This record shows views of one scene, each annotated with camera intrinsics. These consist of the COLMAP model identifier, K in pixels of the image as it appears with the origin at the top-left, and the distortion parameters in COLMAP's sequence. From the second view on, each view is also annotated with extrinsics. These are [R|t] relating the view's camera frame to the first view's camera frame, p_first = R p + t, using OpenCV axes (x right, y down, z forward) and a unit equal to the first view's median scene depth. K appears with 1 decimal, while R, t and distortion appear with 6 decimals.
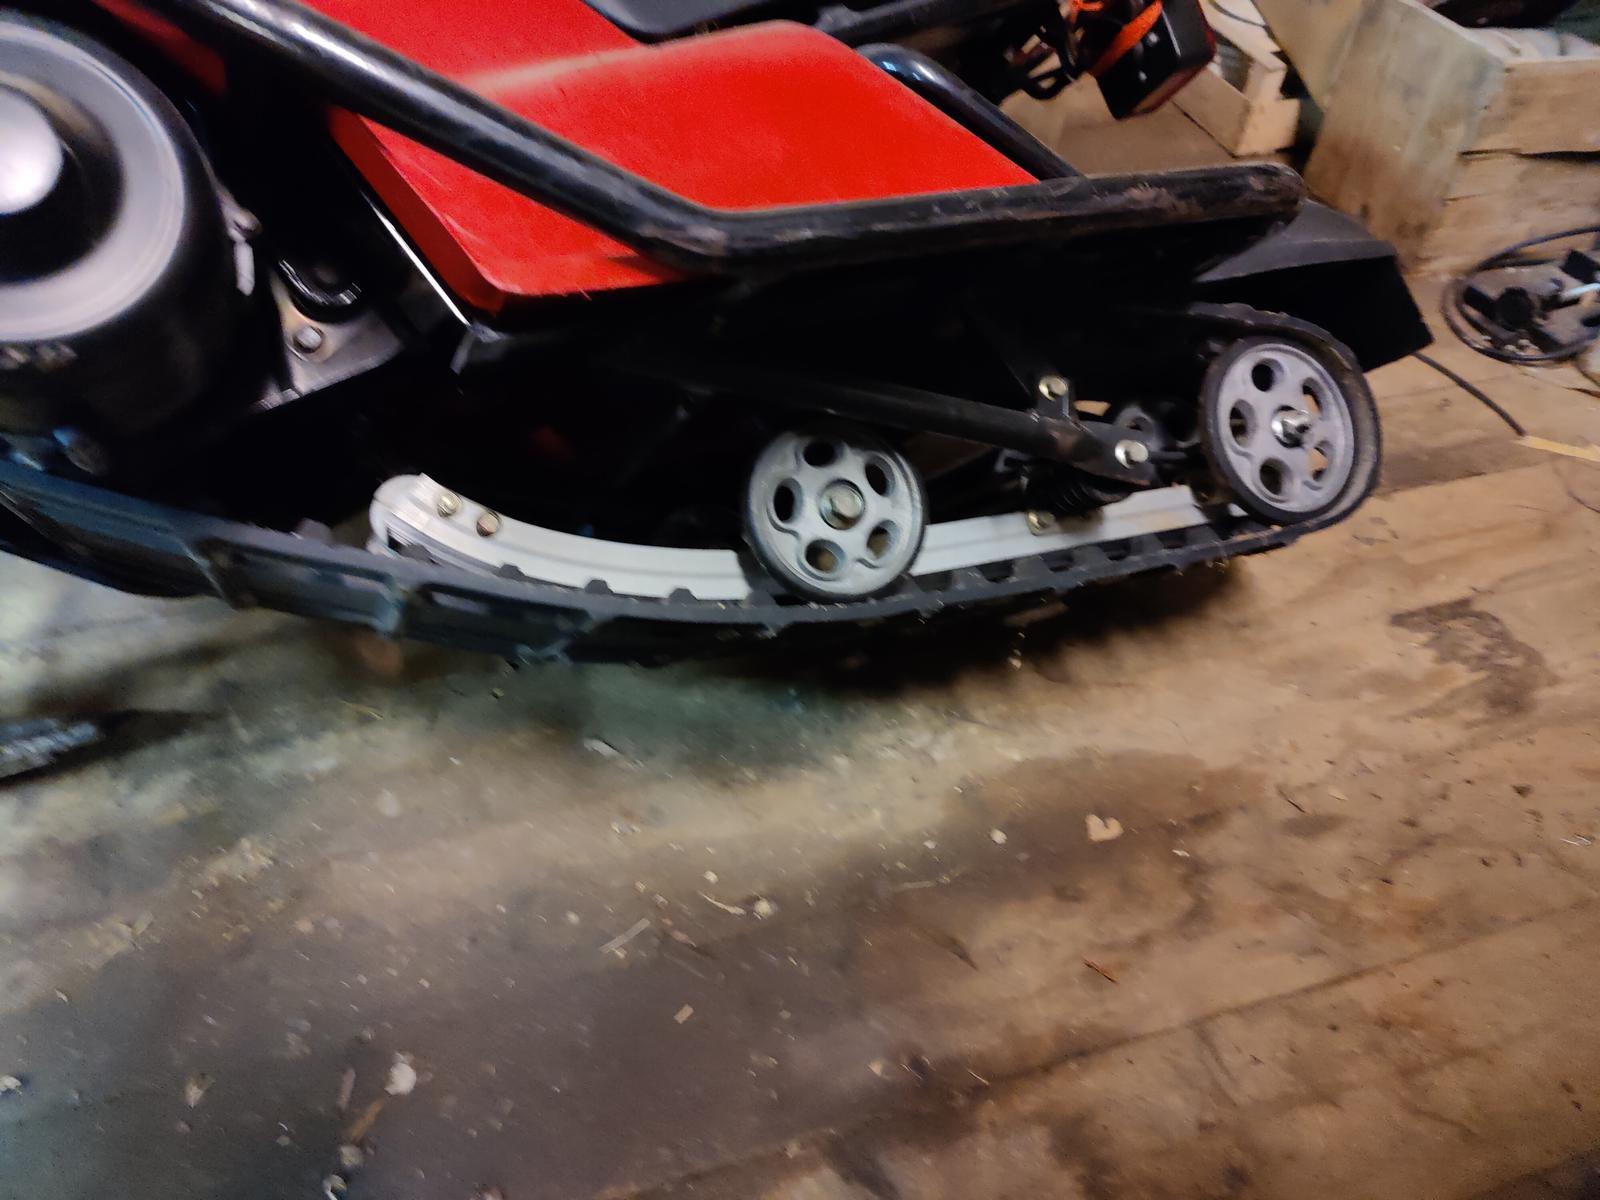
lens RADIAL K [[1140.1, 0, 800.0], [0, 1140.1, 600.0], [0, 0, 1]] dist [0.045033, -0.067236]
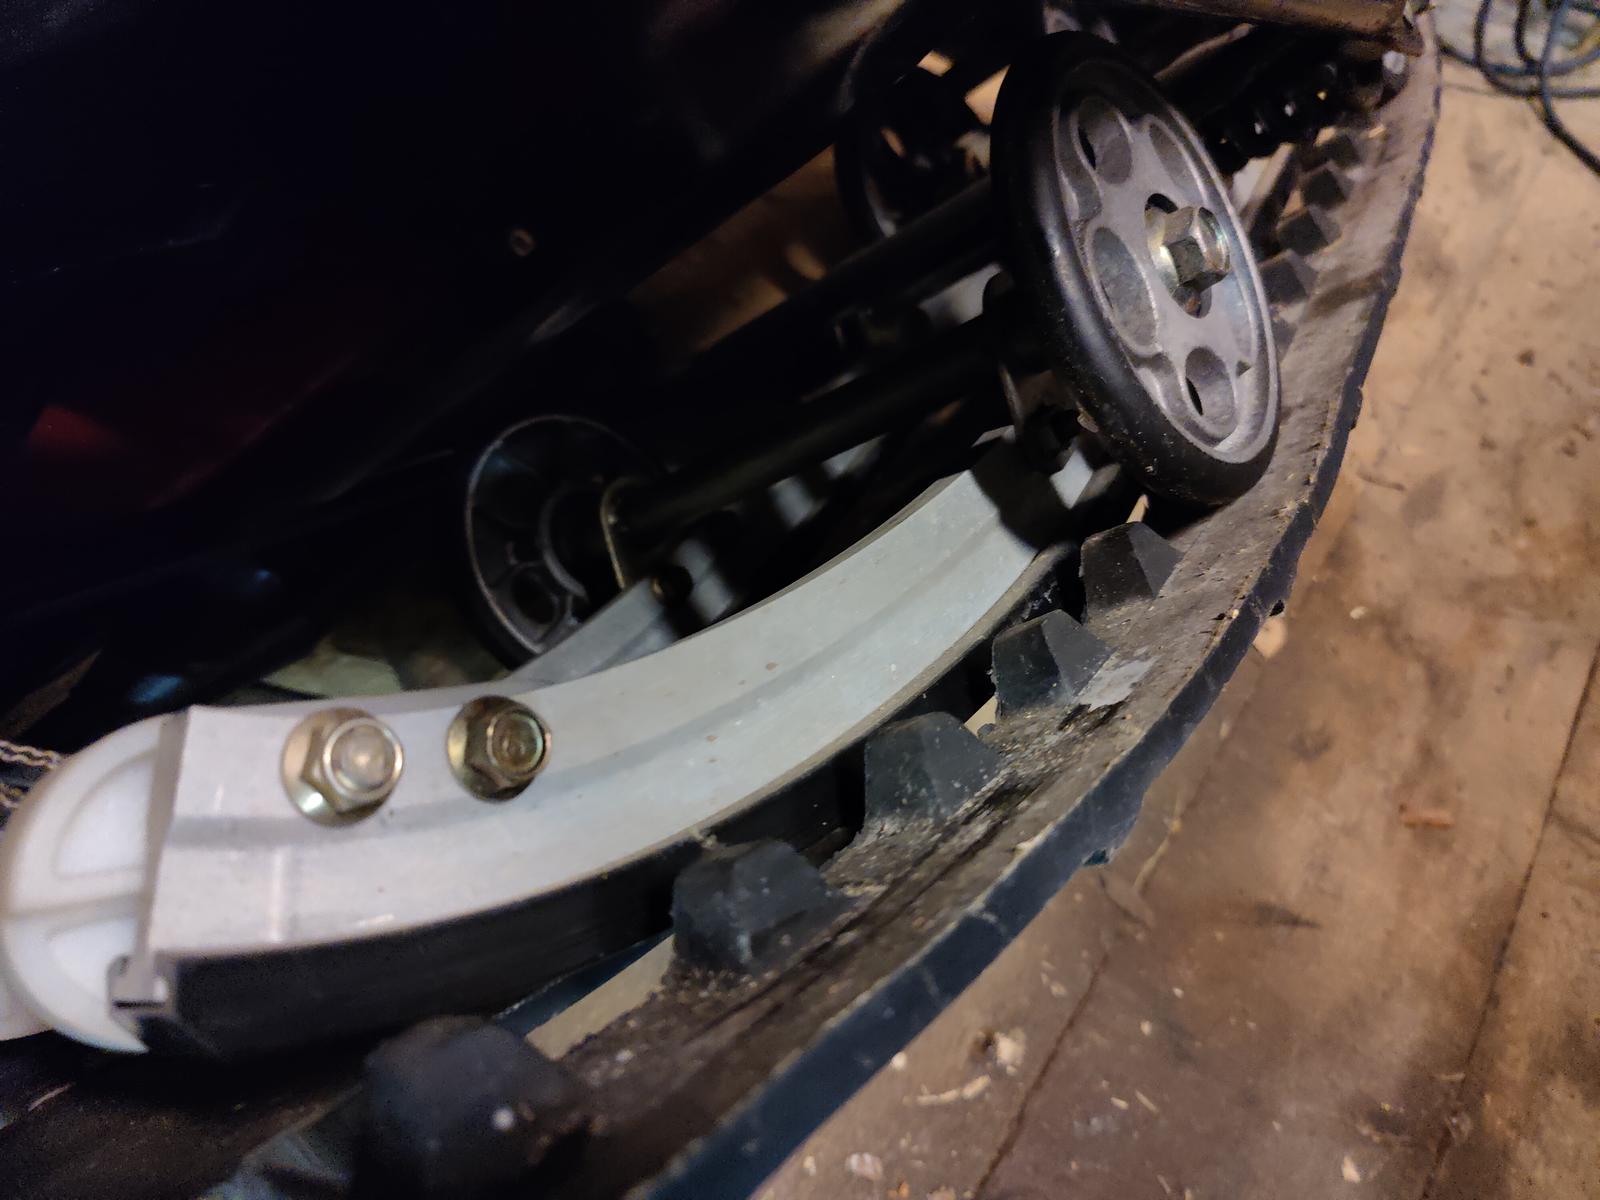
lens RADIAL K [[1140.1, 0, 800.0], [0, 1140.1, 600.0], [0, 0, 1]] dist [0.045033, -0.067236]
pose [[0.782372, -0.460026, 0.419845, -0.253605], [0.382252, 0.886888, 0.259449, -0.112216], [-0.491709, -0.042499, 0.869722, 0.594944]]
